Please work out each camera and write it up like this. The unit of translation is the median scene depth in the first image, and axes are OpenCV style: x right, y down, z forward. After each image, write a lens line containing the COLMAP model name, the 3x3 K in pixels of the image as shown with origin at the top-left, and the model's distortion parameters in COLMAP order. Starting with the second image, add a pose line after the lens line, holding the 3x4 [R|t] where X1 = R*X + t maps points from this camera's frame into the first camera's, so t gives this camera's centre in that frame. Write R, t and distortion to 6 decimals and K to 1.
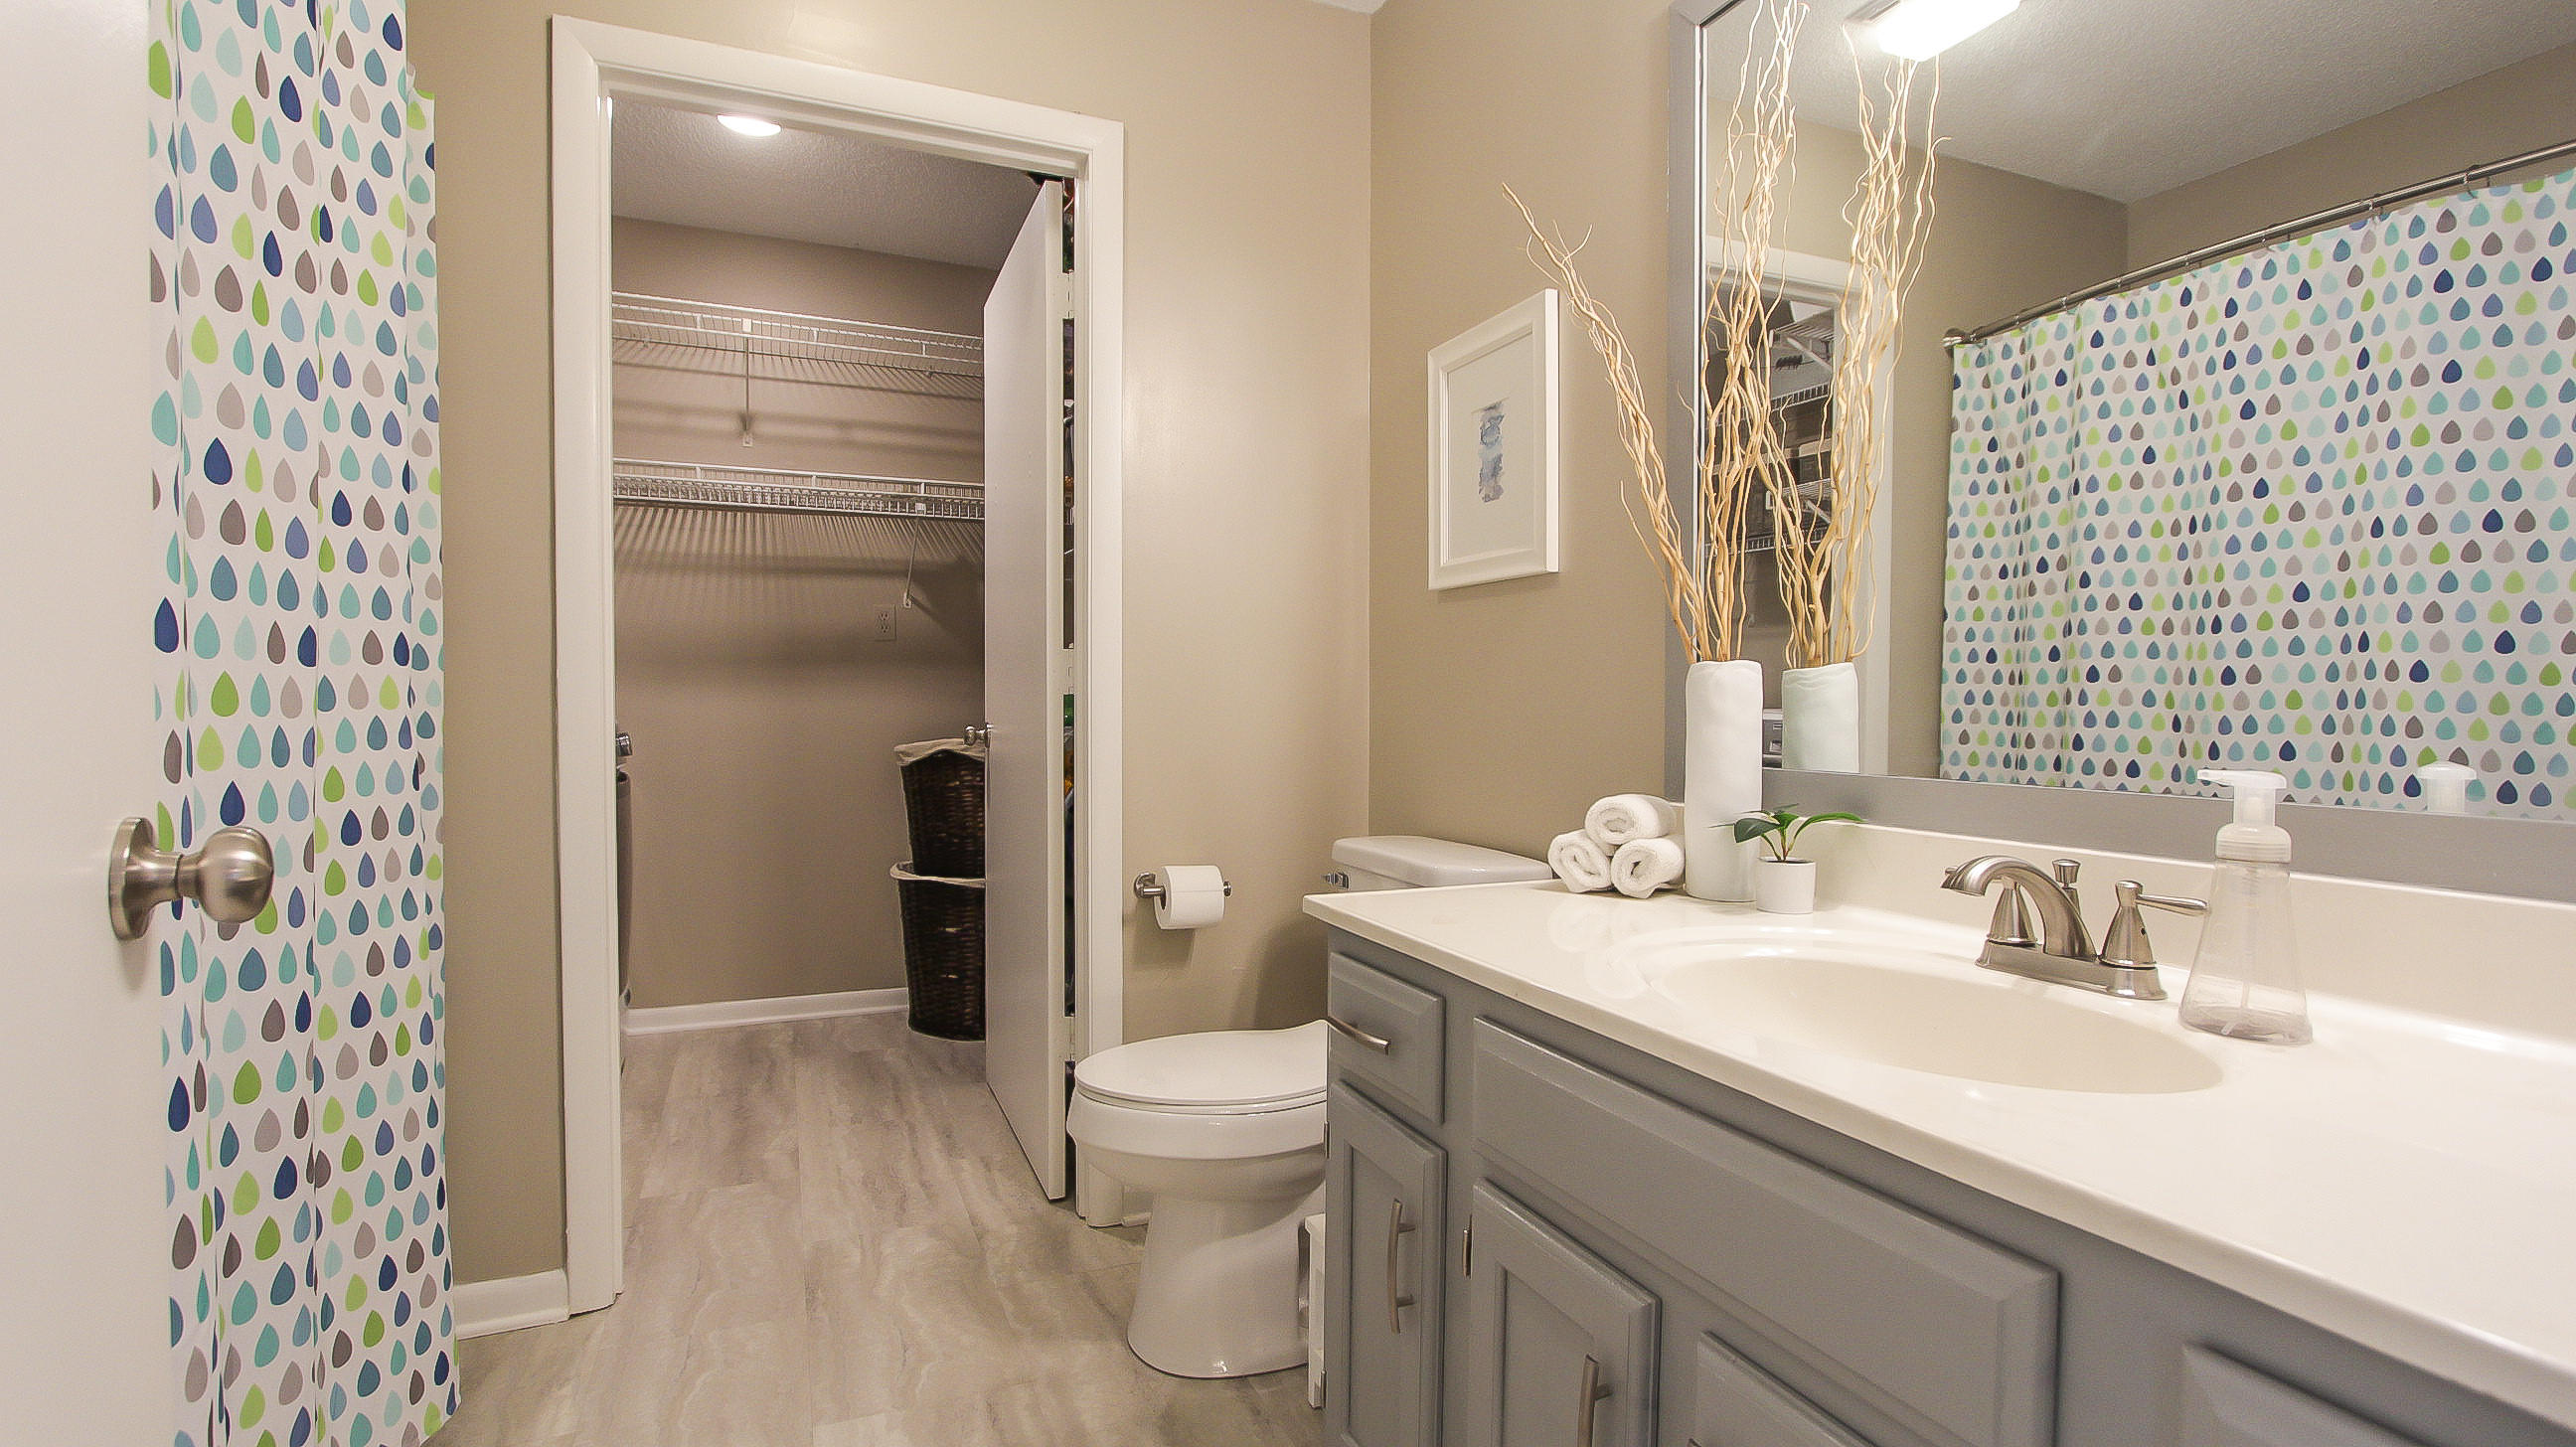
lens RADIAL K [[1176.8, 0, 1282.4], [0, 1176.8, 726.7], [0, 0, 1]] dist [-0.016175, 0.001401]
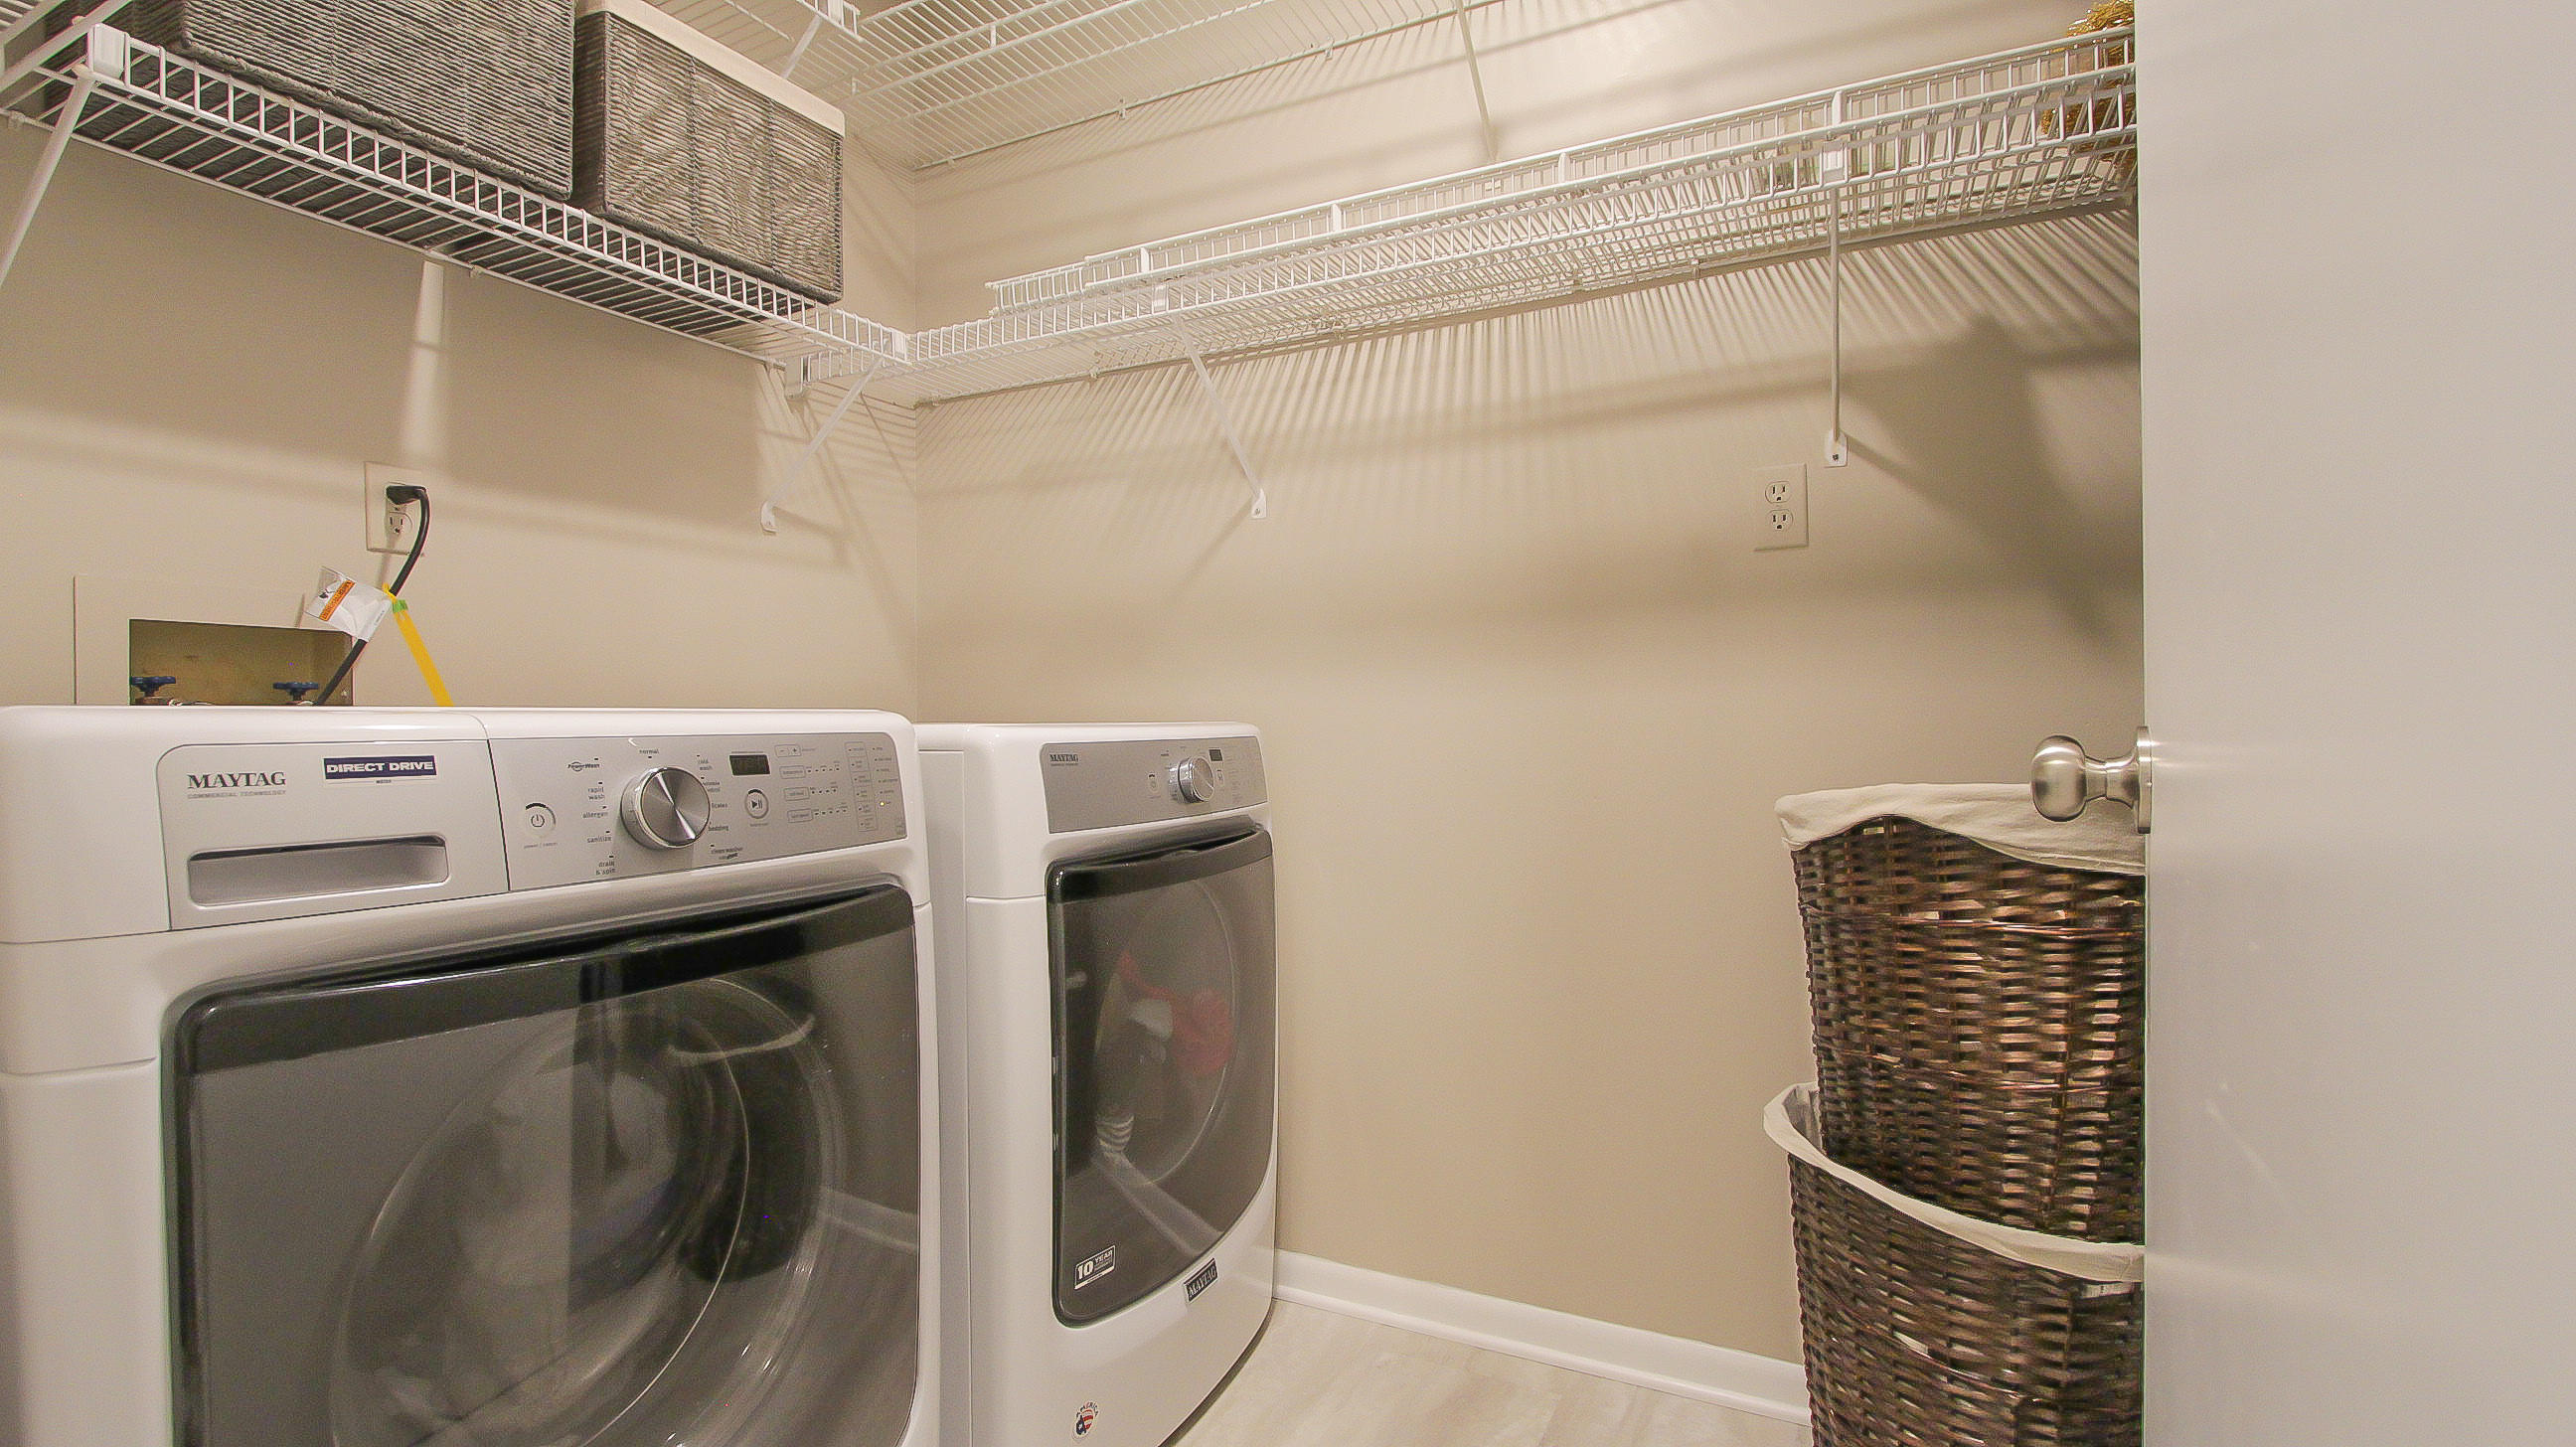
lens RADIAL K [[1176.8, 0, 1274.2], [0, 1176.8, 731.9], [0, 0, 1]] dist [-0.016175, 0.001401]
pose [[0.643732, -0.005660, -0.765230, -0.136318], [-0.002885, 0.999948, -0.009824, -0.000708], [0.765246, 0.008531, 0.643682, 0.616957]]
